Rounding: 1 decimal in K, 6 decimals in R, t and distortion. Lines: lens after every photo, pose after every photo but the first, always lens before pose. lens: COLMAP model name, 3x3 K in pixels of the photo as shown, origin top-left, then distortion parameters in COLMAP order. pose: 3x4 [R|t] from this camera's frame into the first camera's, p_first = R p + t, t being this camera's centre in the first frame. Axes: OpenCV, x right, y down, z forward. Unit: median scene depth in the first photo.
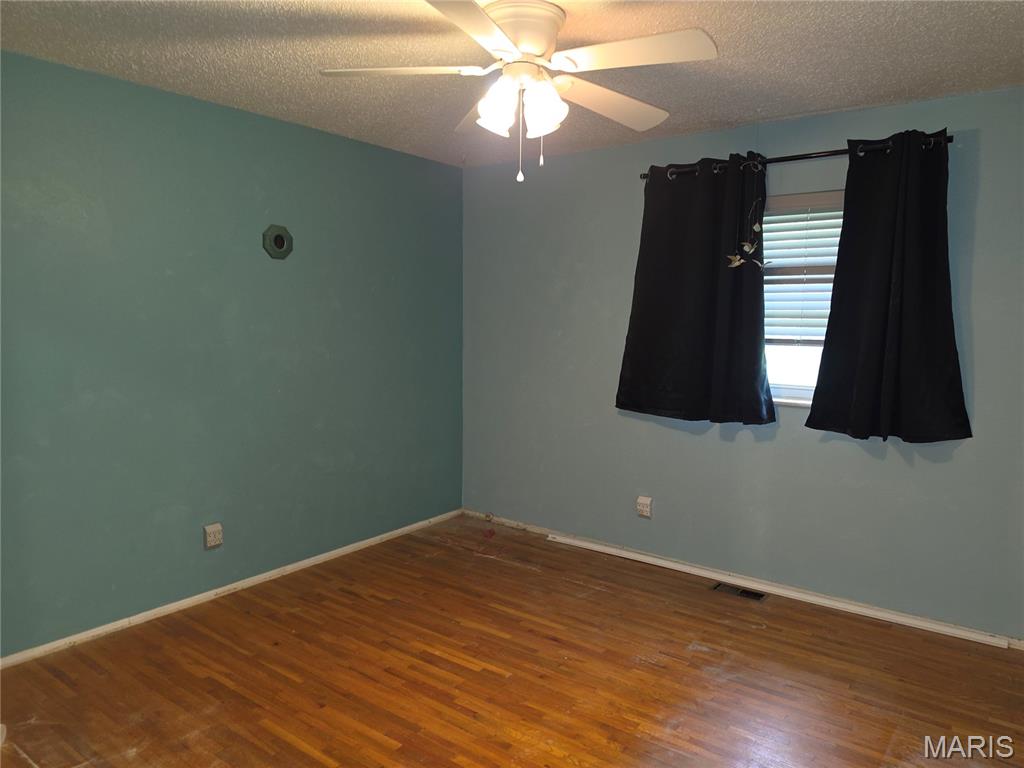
lens RADIAL K [[712.6, 0, 512.0], [0, 712.6, 384.0], [0, 0, 1]] dist [0.064975, -0.098007]
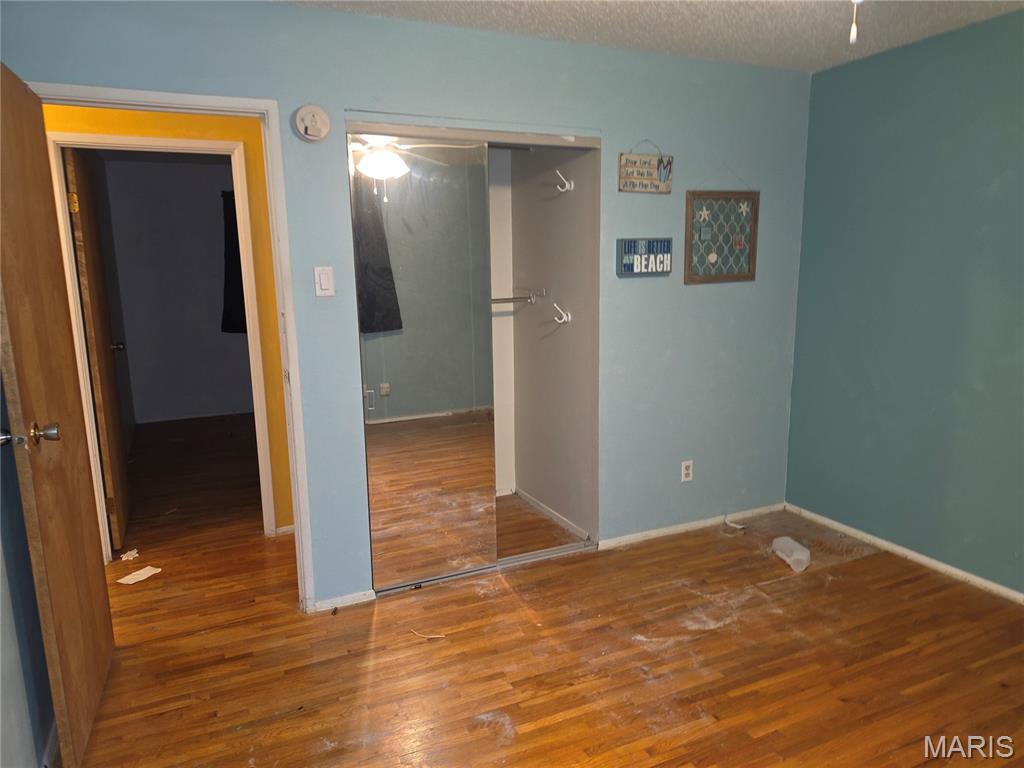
lens RADIAL K [[712.6, 0, 512.0], [0, 712.6, 384.0], [0, 0, 1]] dist [0.064975, -0.098007]
pose [[-0.443367, 0.168891, -0.880285, 0.644015], [-0.082459, 0.970238, 0.227681, -0.118271], [0.892539, 0.173534, -0.416245, 0.893689]]
